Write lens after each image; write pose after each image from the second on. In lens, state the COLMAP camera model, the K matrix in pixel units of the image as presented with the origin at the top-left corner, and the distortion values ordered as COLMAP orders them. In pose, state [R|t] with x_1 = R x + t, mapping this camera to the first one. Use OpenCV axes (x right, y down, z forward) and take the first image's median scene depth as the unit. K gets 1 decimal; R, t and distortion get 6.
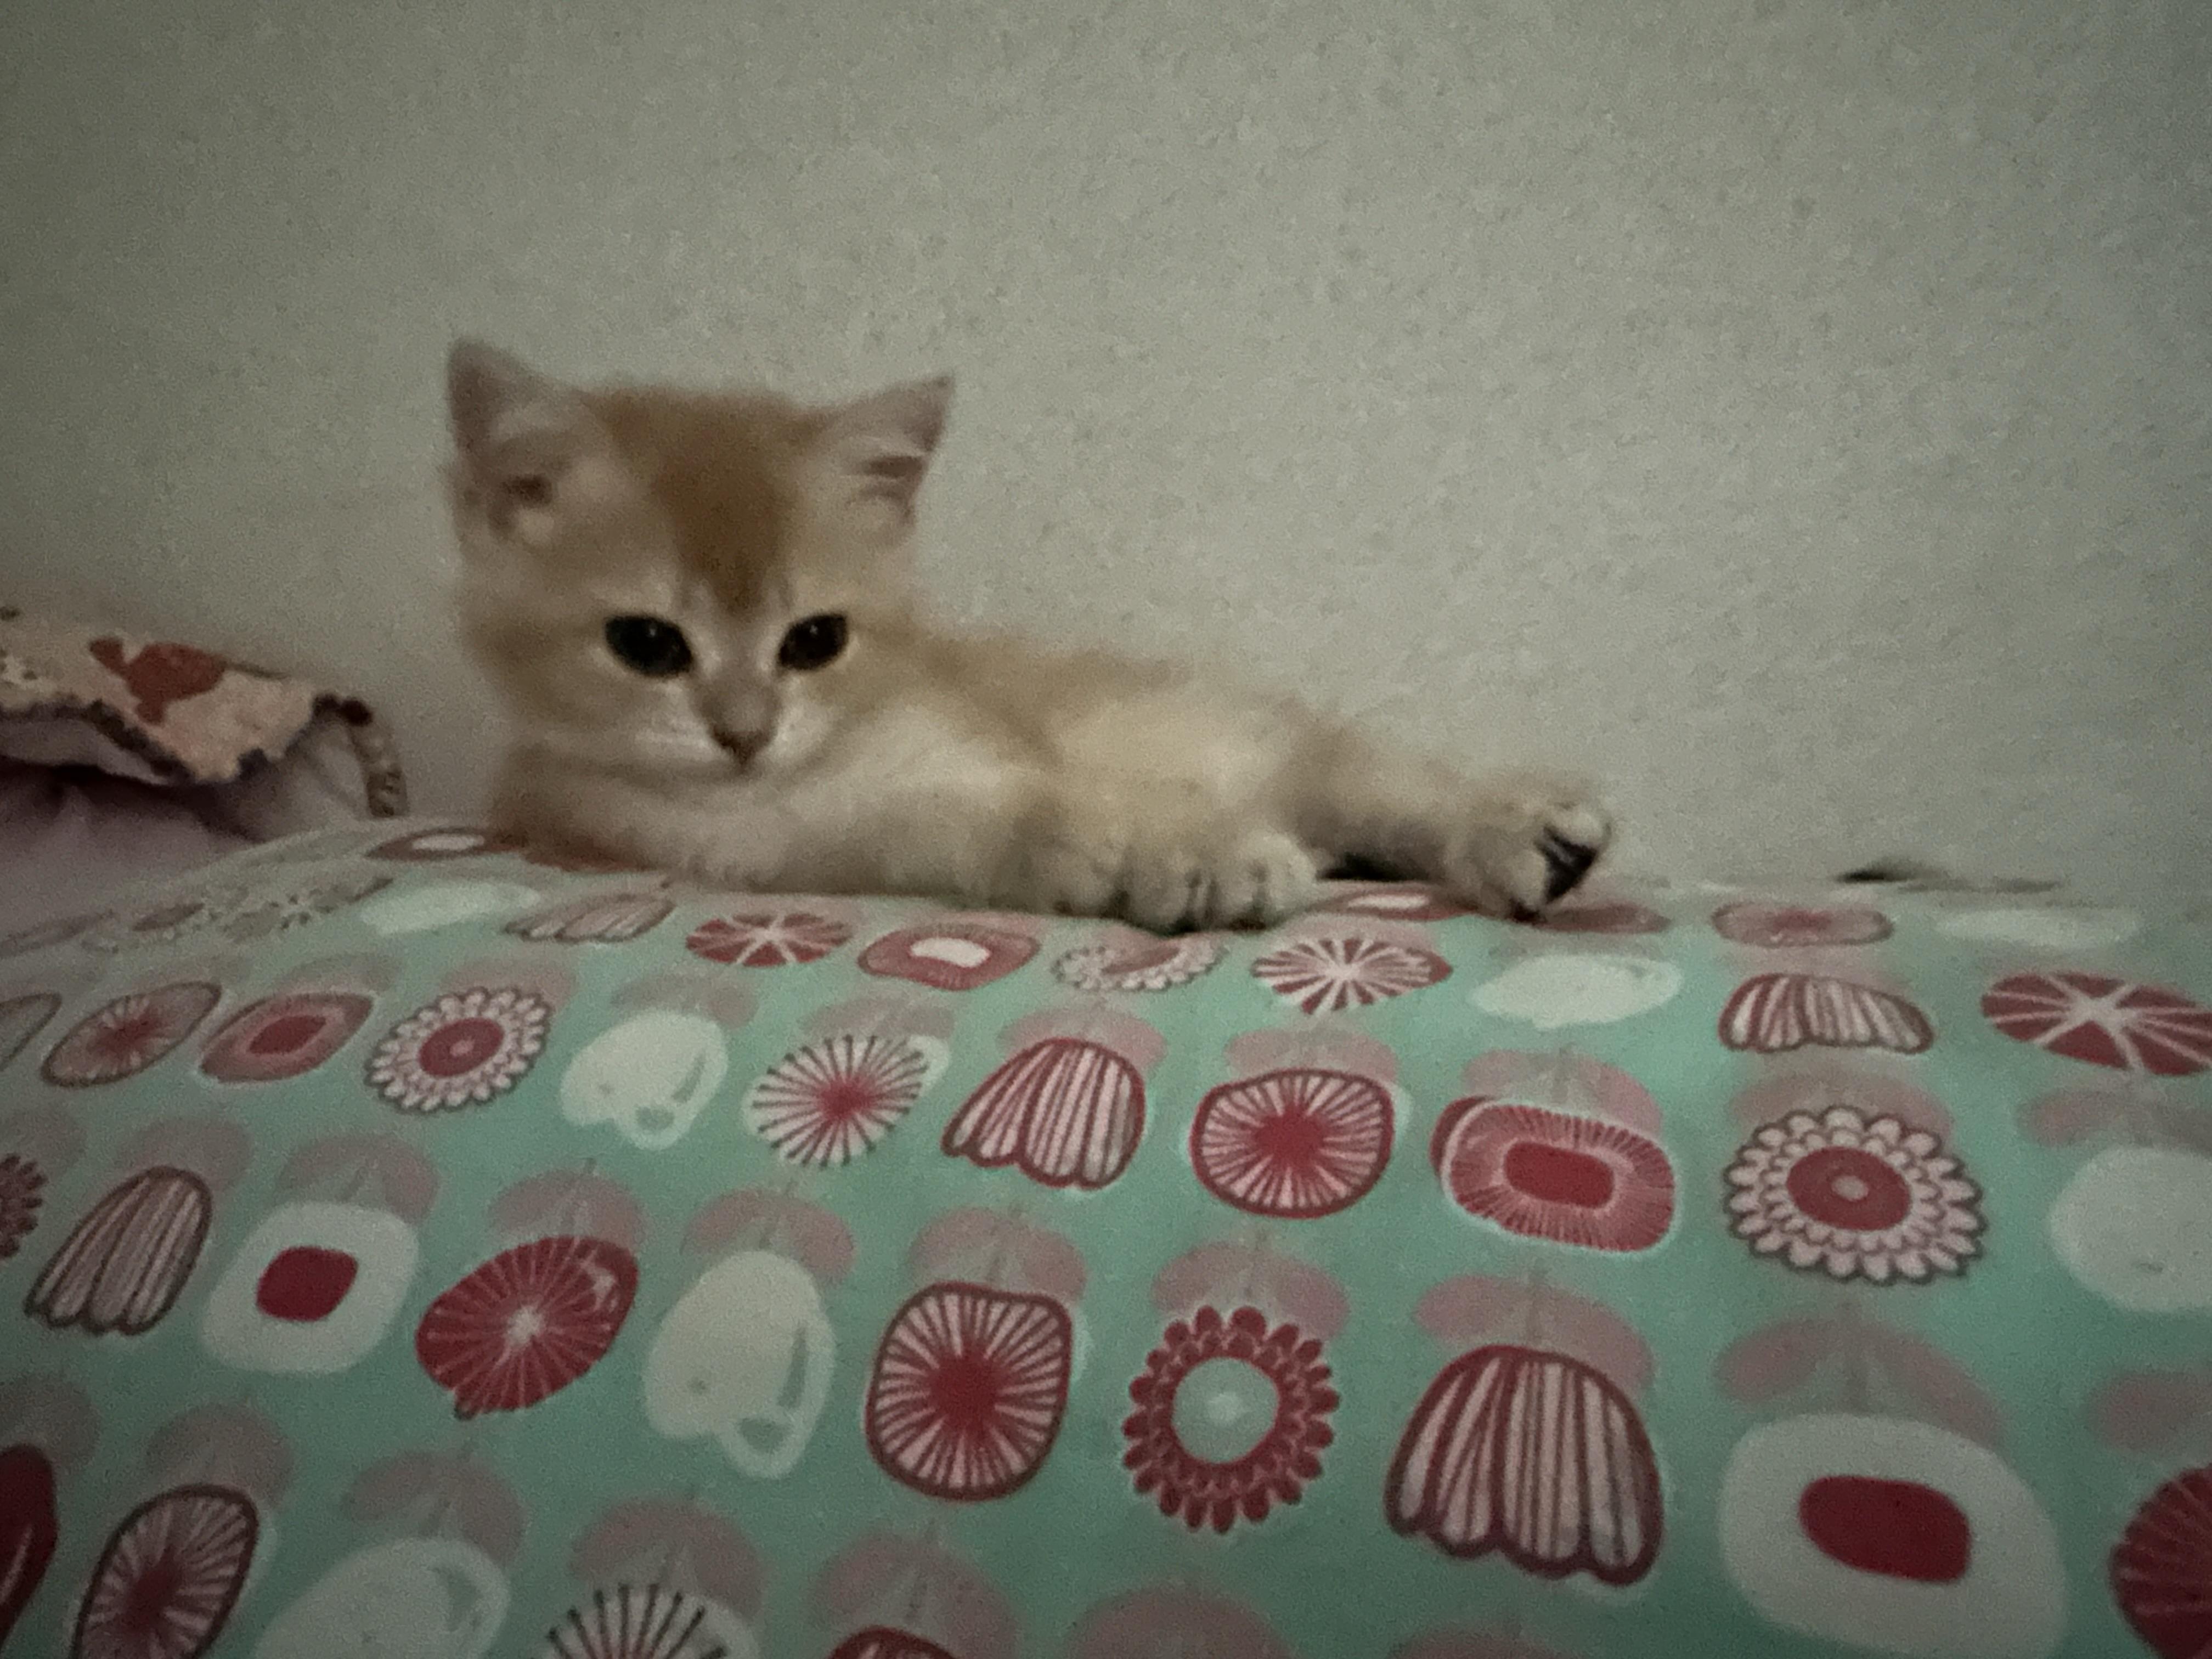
lens RADIAL K [[1544.9, 0, 1103.5], [0, 1544.9, 739.7], [0, 0, 1]] dist [0.027937, -0.005804]
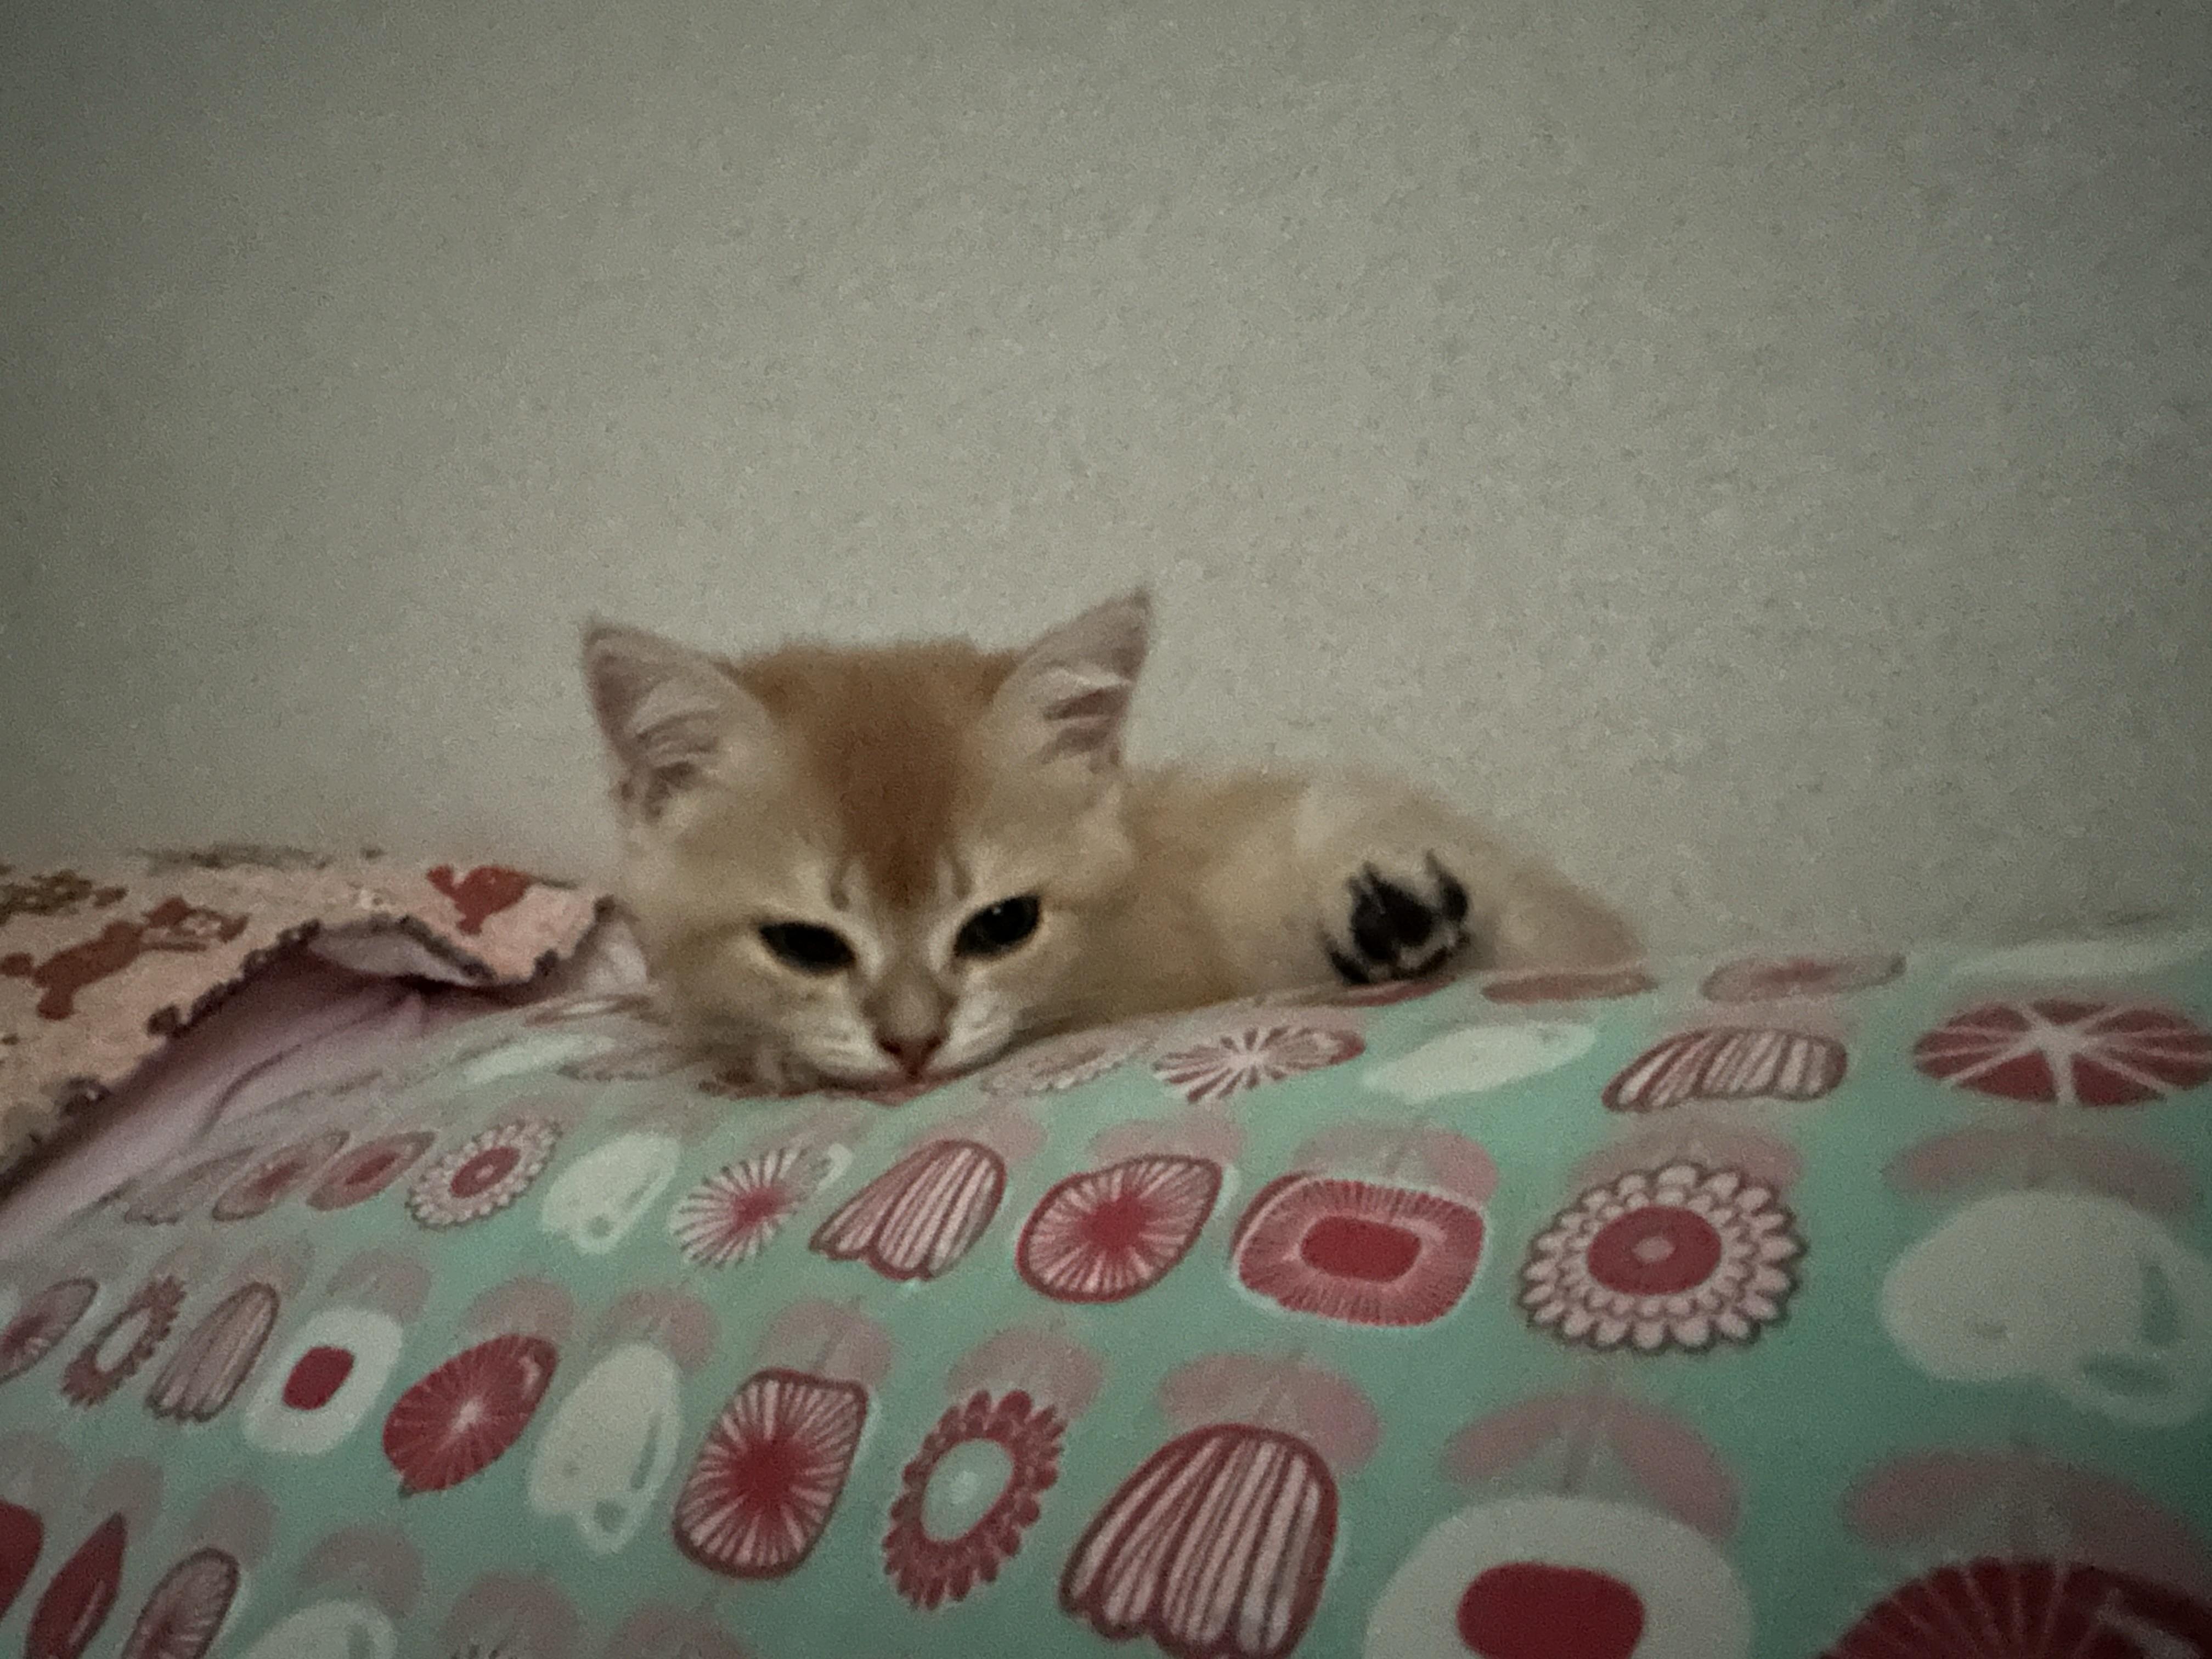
lens RADIAL K [[1529.3, 0, 1106.0], [0, 1529.3, 829.5], [0, 0, 1]] dist [-0.002635, 0.032053]
pose [[0.953403, -0.103111, -0.283533, 0.426304], [0.085930, 0.993666, -0.072415, 0.083328], [0.289204, 0.044676, 0.956225, 0.072166]]
